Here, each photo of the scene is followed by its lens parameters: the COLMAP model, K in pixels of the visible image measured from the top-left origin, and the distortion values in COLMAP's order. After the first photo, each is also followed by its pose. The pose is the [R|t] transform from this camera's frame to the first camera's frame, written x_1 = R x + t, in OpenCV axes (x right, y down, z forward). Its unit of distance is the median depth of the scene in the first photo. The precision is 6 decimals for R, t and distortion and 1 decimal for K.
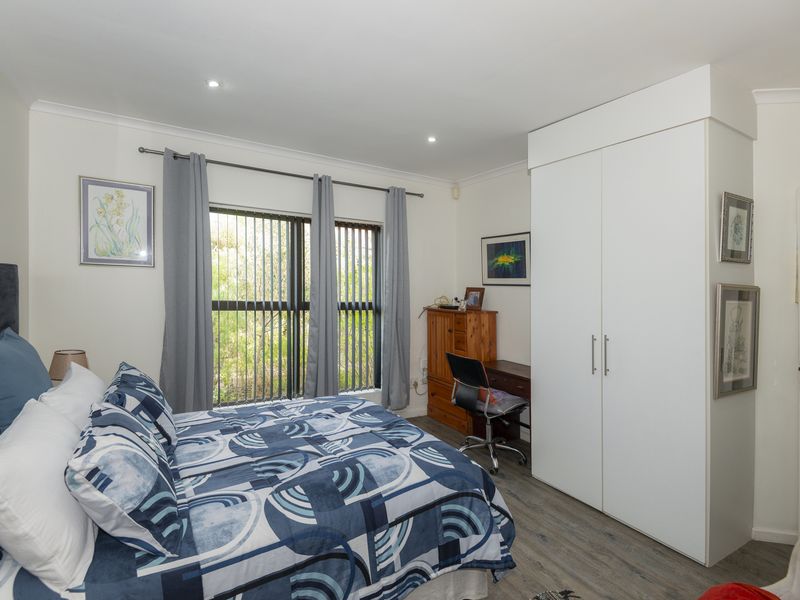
lens RADIAL K [[409.9, 0, 408.2], [0, 409.9, 280.4], [0, 0, 1]] dist [0.003281, -0.002711]
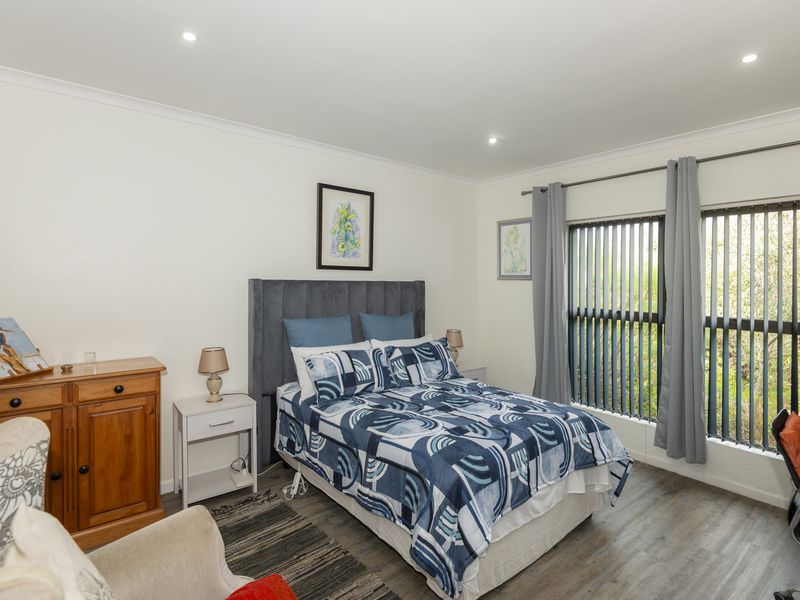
lens RADIAL K [[409.9, 0, 399.8], [0, 409.9, 298.5], [0, 0, 1]] dist [0.003281, -0.002711]
pose [[0.126566, 0.009296, -0.991915, 0.955164], [-0.005094, 0.999949, 0.008722, 0.028652], [0.991945, 0.003949, 0.126607, 0.637850]]
